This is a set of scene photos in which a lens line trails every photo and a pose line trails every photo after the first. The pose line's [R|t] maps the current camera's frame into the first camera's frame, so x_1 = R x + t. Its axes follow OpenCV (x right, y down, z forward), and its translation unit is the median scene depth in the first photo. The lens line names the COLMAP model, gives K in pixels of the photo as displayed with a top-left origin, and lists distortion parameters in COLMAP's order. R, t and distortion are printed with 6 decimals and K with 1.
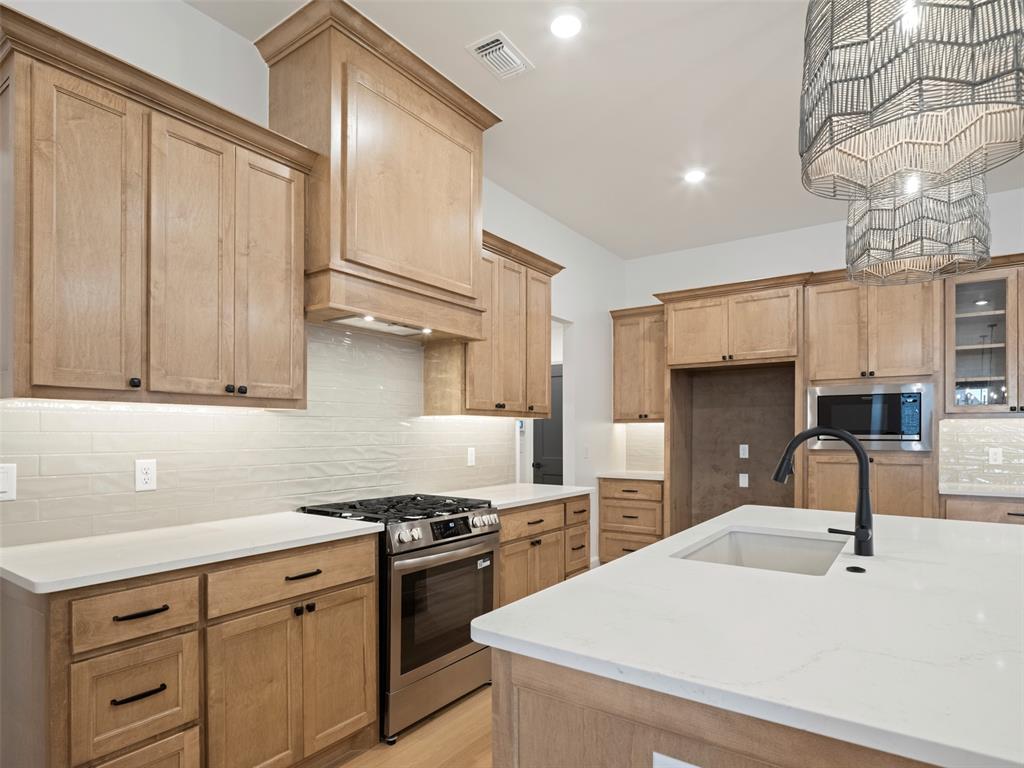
lens RADIAL K [[575.8, 0, 504.3], [0, 575.8, 431.9], [0, 0, 1]] dist [-0.010946, 0.004793]
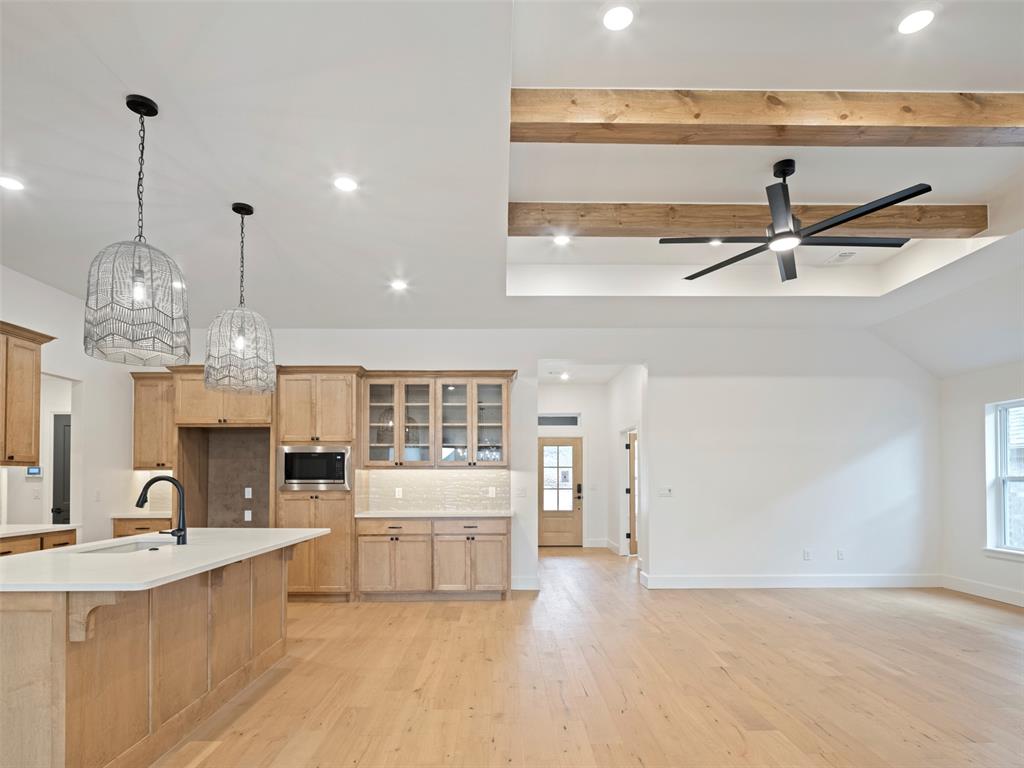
lens RADIAL K [[575.8, 0, 509.7], [0, 575.8, 469.6], [0, 0, 1]] dist [-0.010946, 0.004793]
pose [[0.806569, 0.006546, 0.591103, 0.172004], [0.001037, 0.999921, -0.012488, -0.002830], [-0.591139, 0.010685, 0.806499, -0.510404]]
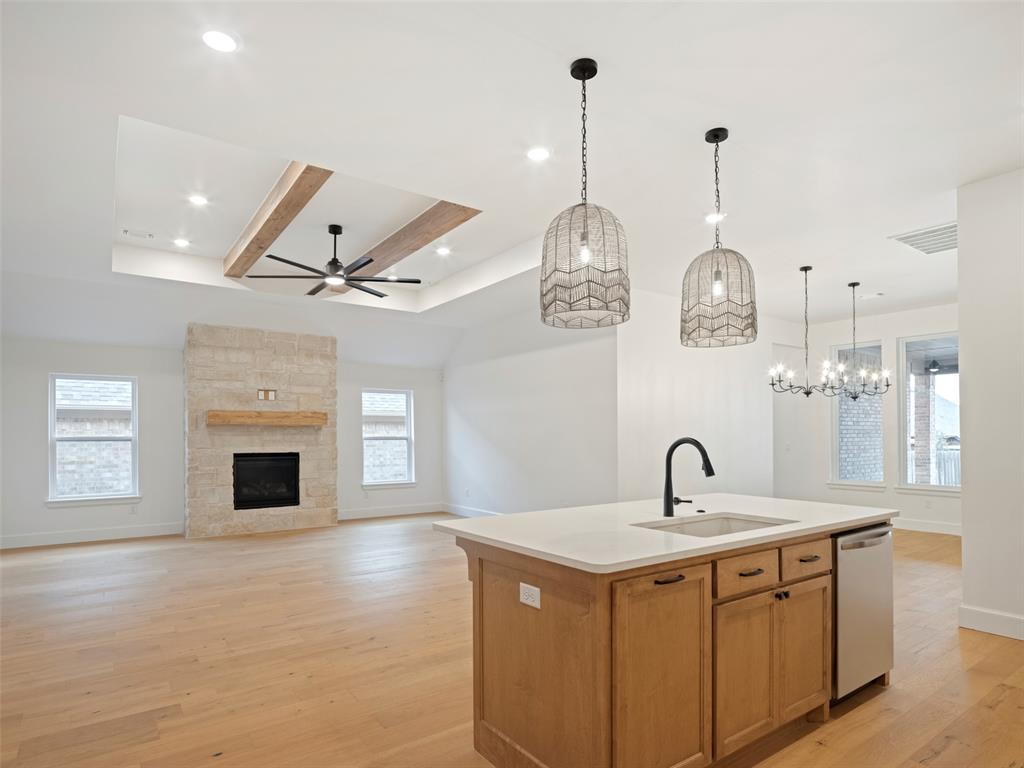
lens RADIAL K [[575.8, 0, 508.2], [0, 575.8, 432.6], [0, 0, 1]] dist [-0.010946, 0.004793]
pose [[-0.946234, 0.002811, 0.323470, 0.241888], [0.000568, 0.999975, -0.007029, -0.003228], [-0.323482, -0.006467, -0.946212, 1.213012]]
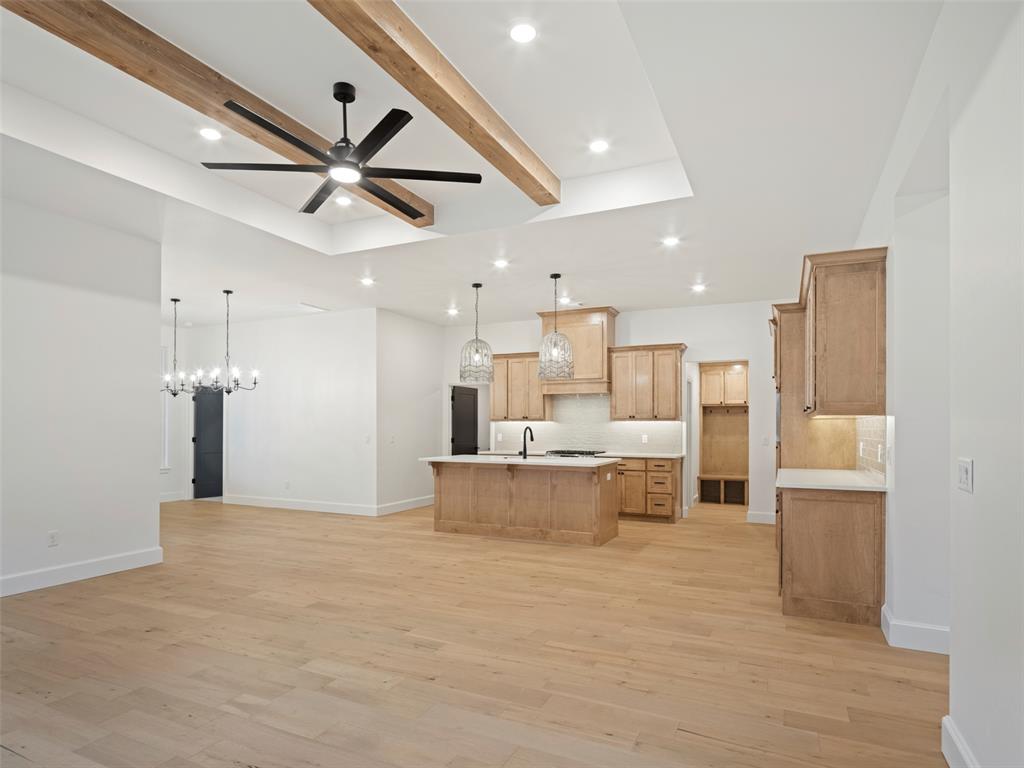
lens RADIAL K [[575.8, 0, 503.4], [0, 575.8, 428.1], [0, 0, 1]] dist [-0.010946, 0.004793]
pose [[0.166014, 0.002045, -0.986121, 2.039328], [-0.000070, 0.999998, 0.002062, -0.003295], [0.986123, -0.000273, 0.166014, 0.088609]]
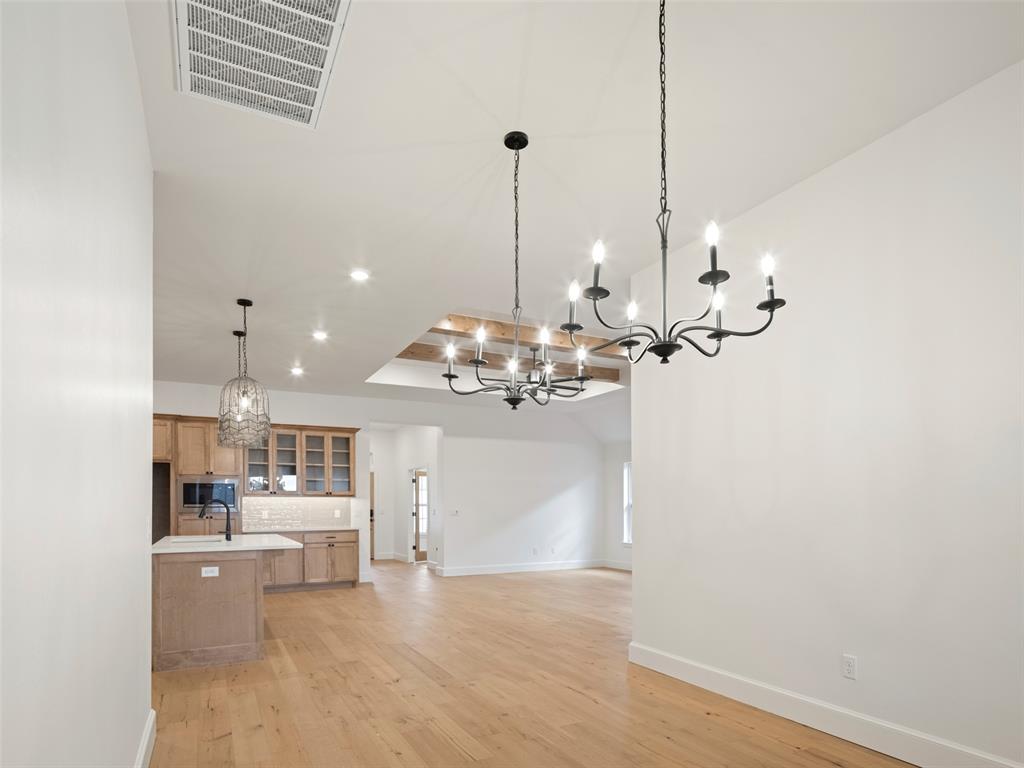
lens RADIAL K [[575.8, 0, 513.5], [0, 575.8, 508.2], [0, 0, 1]] dist [-0.010946, 0.004793]
pose [[0.448543, -0.003671, 0.893754, -0.668283], [0.002615, 0.999993, 0.002795, 0.015673], [-0.893757, 0.001083, 0.448549, -0.822230]]
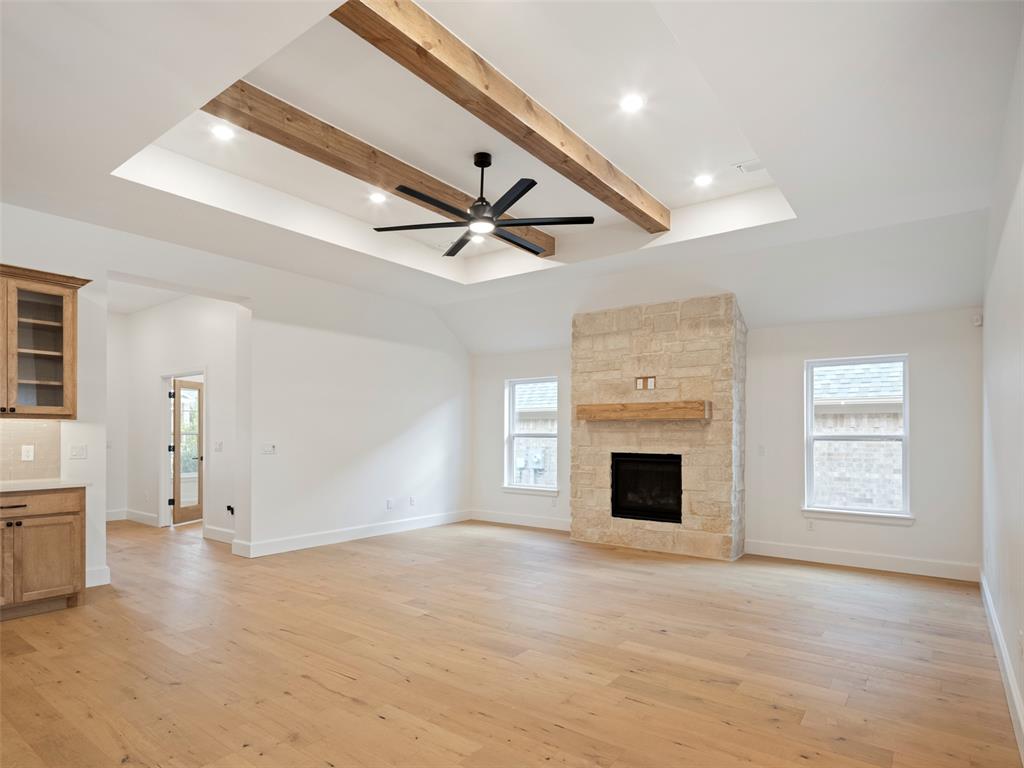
lens RADIAL K [[575.8, 0, 512.0], [0, 575.8, 437.1], [0, 0, 1]] dist [-0.010946, 0.004793]
pose [[0.026074, -0.005584, 0.999644, 0.018437], [-0.006418, 0.999963, 0.005754, -0.001474], [-0.999639, -0.006566, 0.026038, -0.095302]]
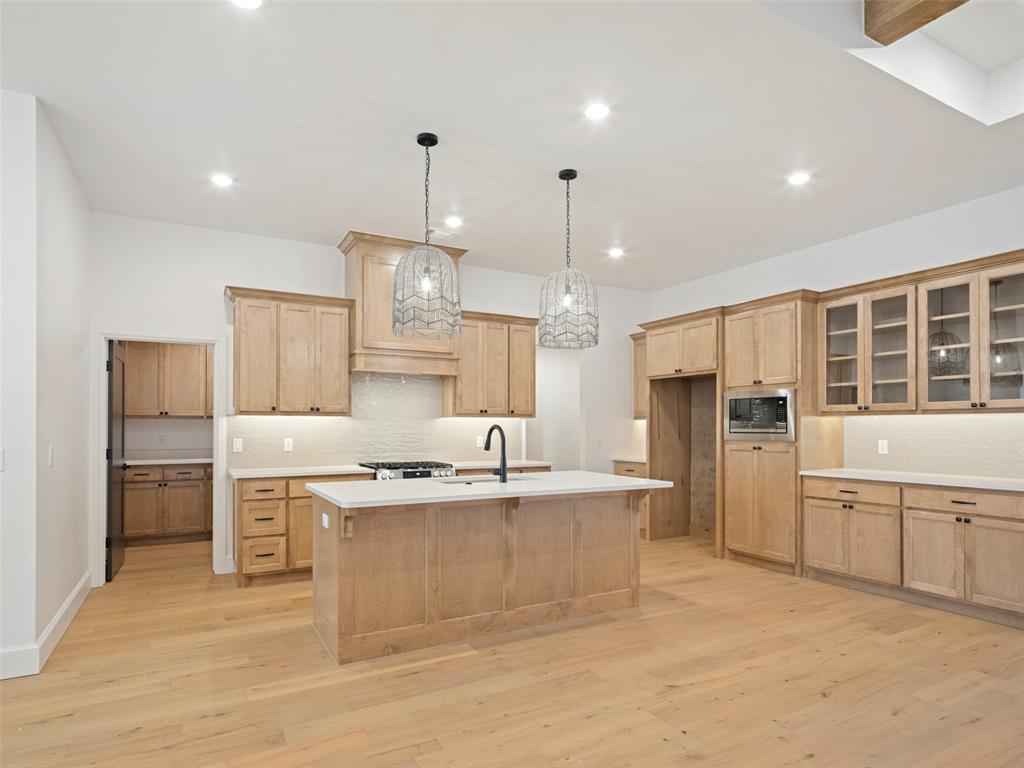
lens RADIAL K [[575.8, 0, 504.6], [0, 575.8, 426.2], [0, 0, 1]] dist [-0.010946, 0.004793]
pose [[0.899313, -0.000004, -0.437305, 0.723158], [0.000702, 0.999999, 0.001435, -0.003564], [0.437305, -0.001598, 0.899312, -0.450072]]
